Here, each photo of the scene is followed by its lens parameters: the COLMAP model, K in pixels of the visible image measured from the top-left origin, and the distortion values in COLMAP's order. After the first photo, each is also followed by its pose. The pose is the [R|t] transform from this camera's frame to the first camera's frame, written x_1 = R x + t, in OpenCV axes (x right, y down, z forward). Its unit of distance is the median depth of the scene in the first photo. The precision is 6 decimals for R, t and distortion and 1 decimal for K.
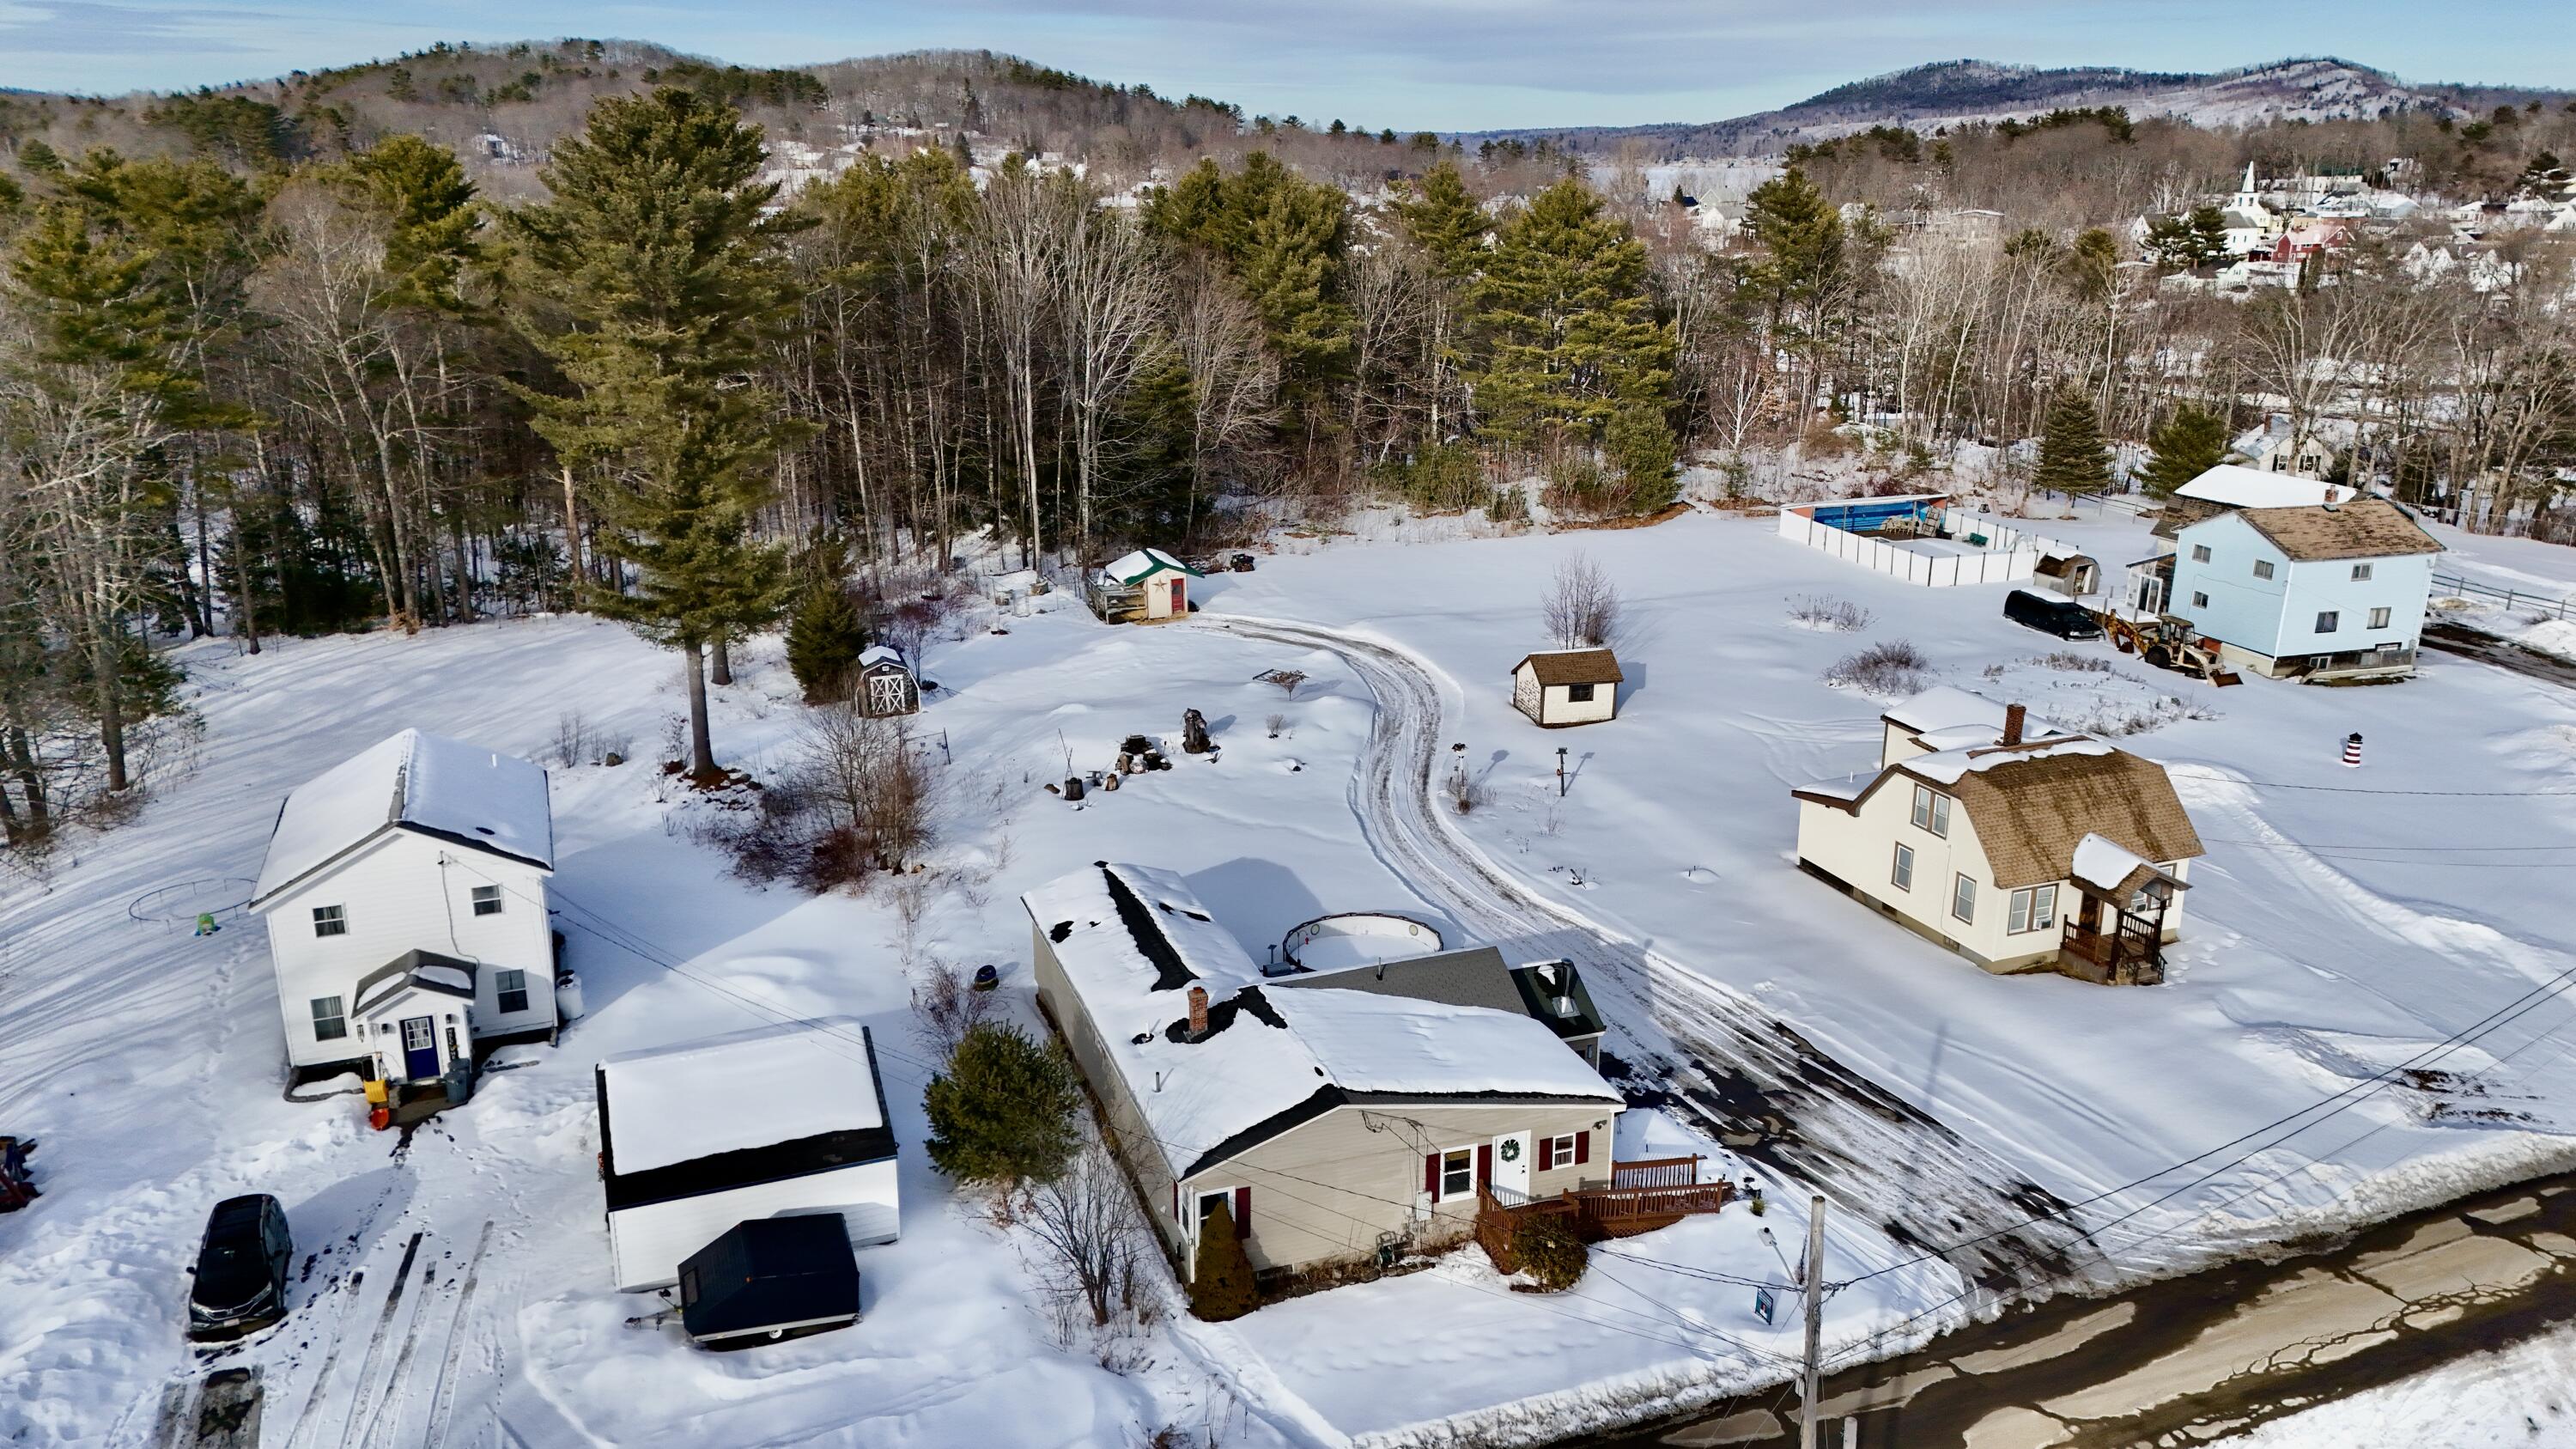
lens RADIAL K [[1870.9, 0, 1298.0], [0, 1870.9, 708.8], [0, 0, 1]] dist [0.075690, -0.057414]
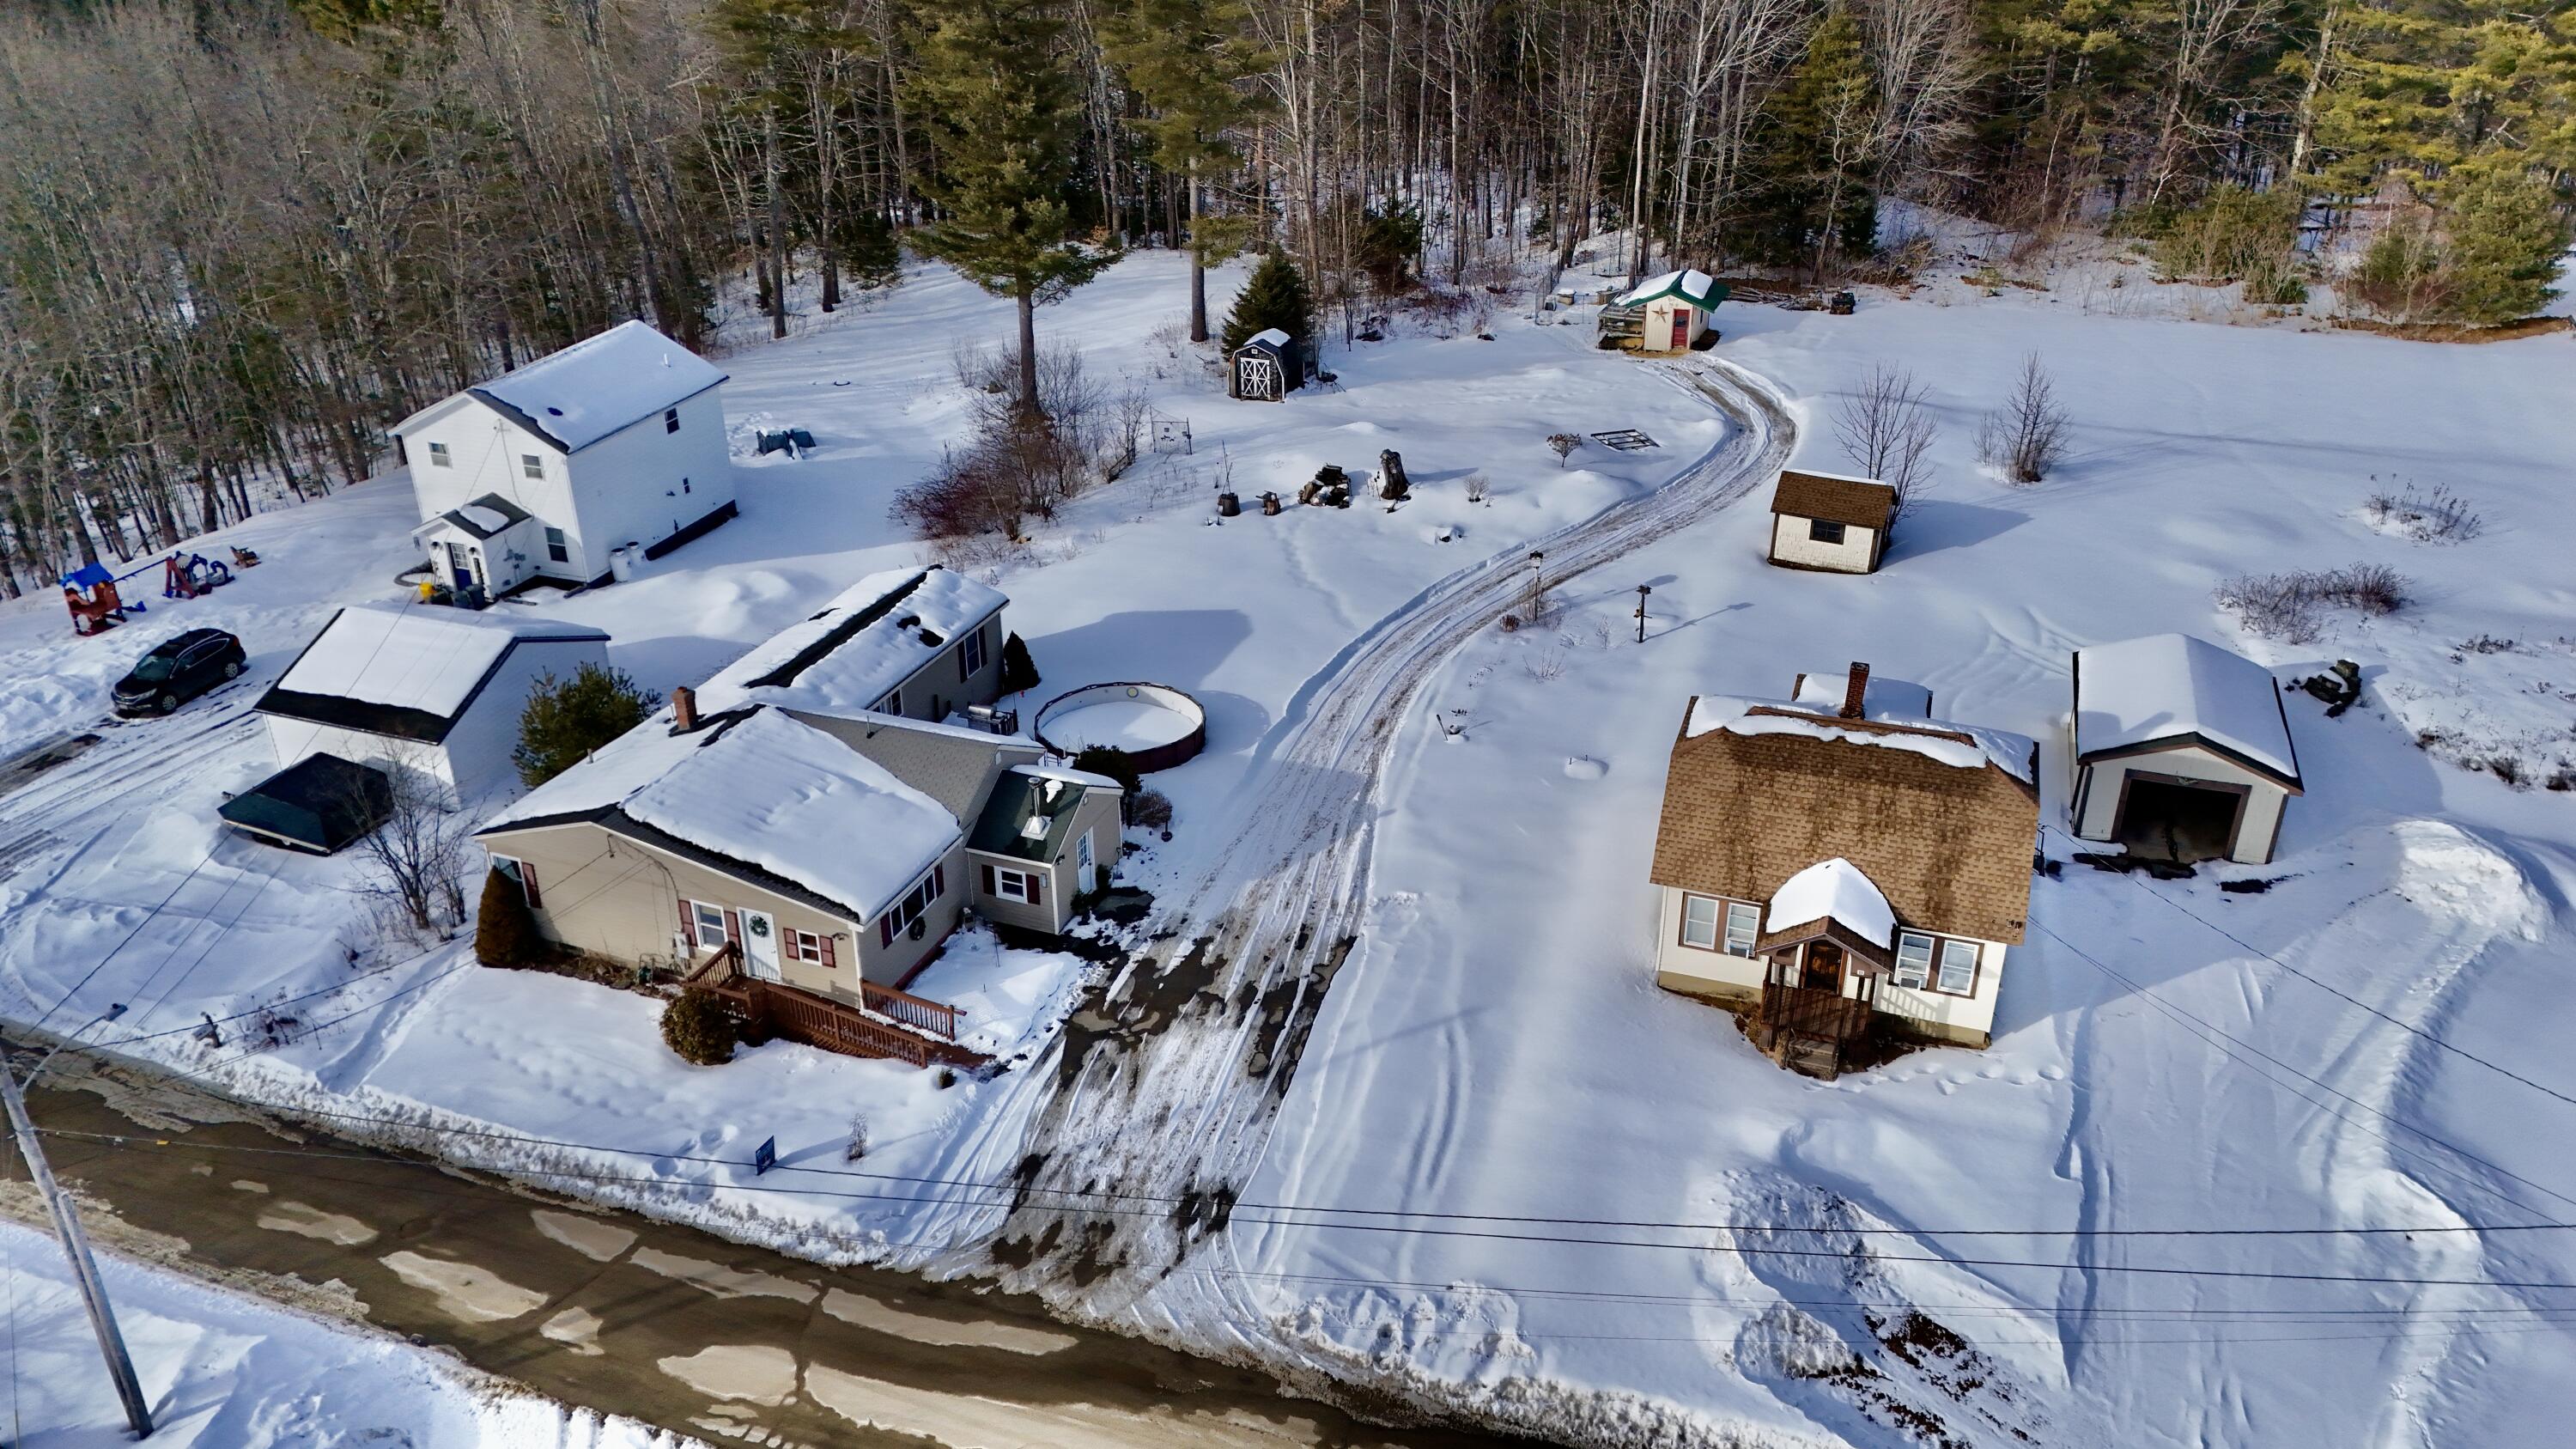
lens RADIAL K [[1870.9, 0, 1305.1], [0, 1870.9, 730.2], [0, 0, 1]] dist [0.075690, -0.057414]
pose [[0.759128, 0.294375, -0.580575, 0.779559], [-0.180020, 0.952057, 0.247348, -0.142218], [0.625553, -0.083254, 0.775727, 0.374480]]
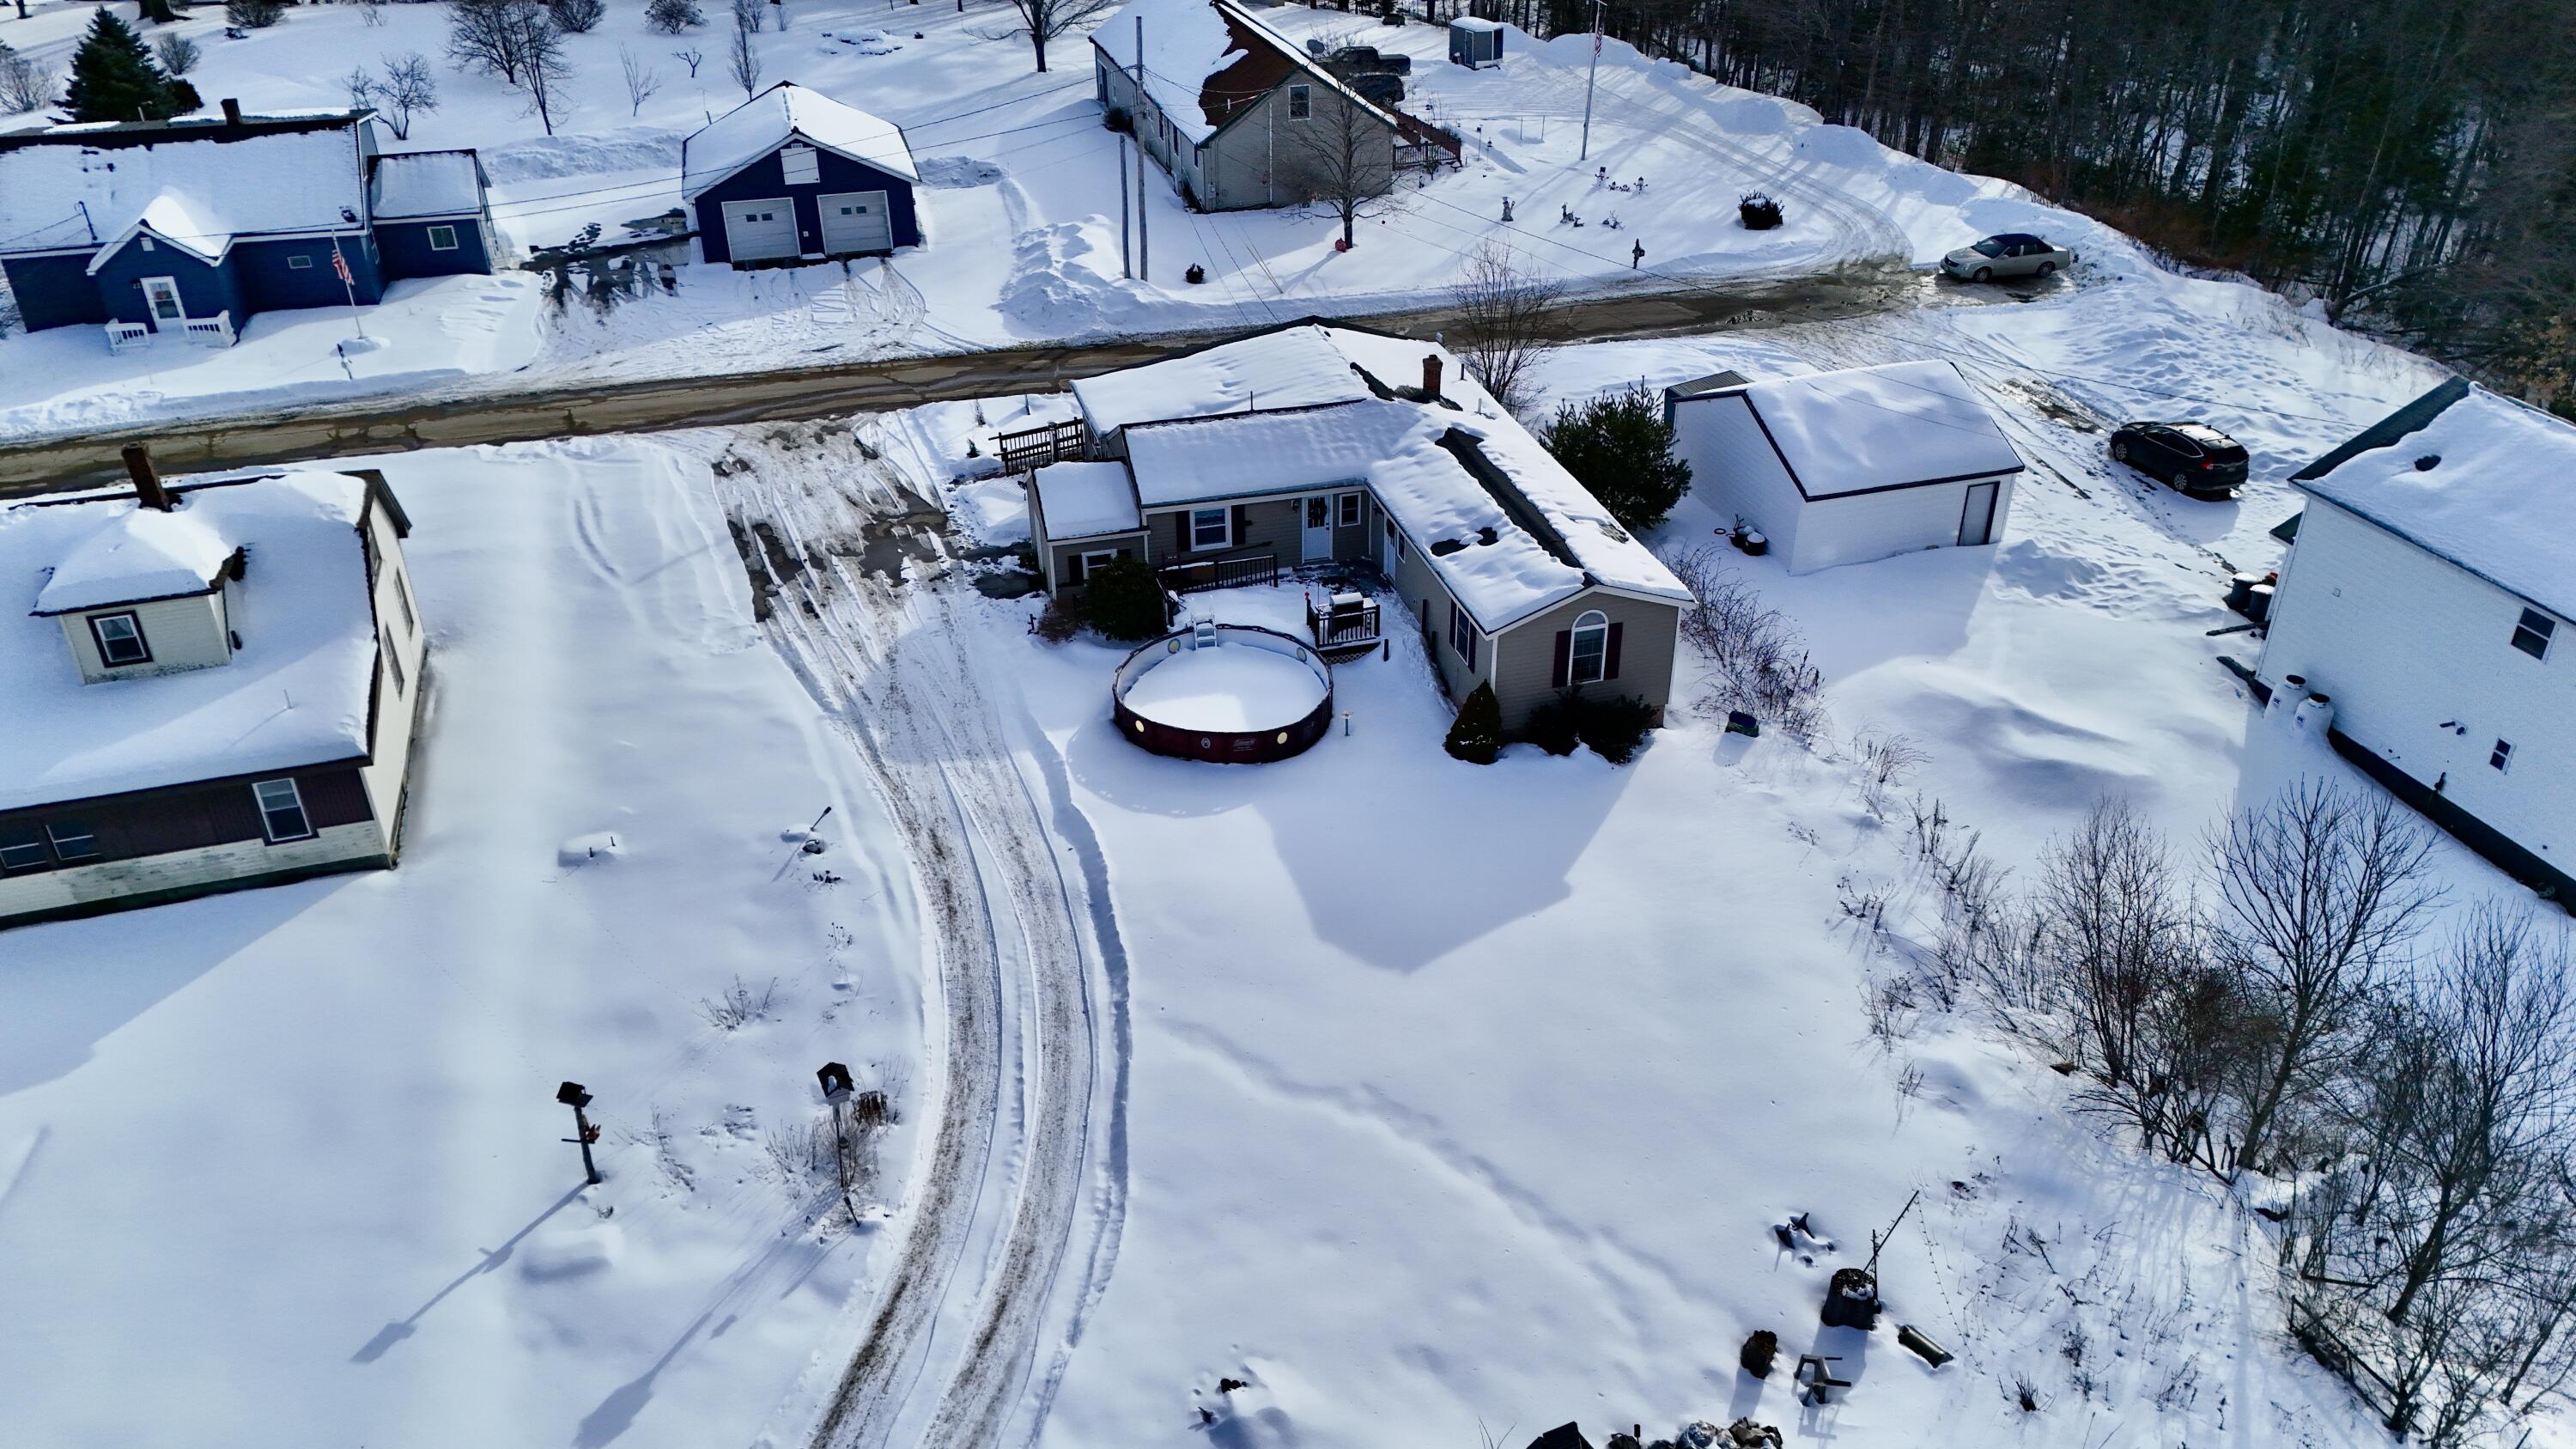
lens RADIAL K [[1870.9, 0, 1295.9], [0, 1870.9, 714.8], [0, 0, 1]] dist [0.075690, -0.057414]
pose [[-0.997404, -0.028630, 0.066070, -0.048360], [0.029093, 0.679100, 0.733469, -0.467175], [-0.065868, 0.733488, -0.676504, 1.764865]]
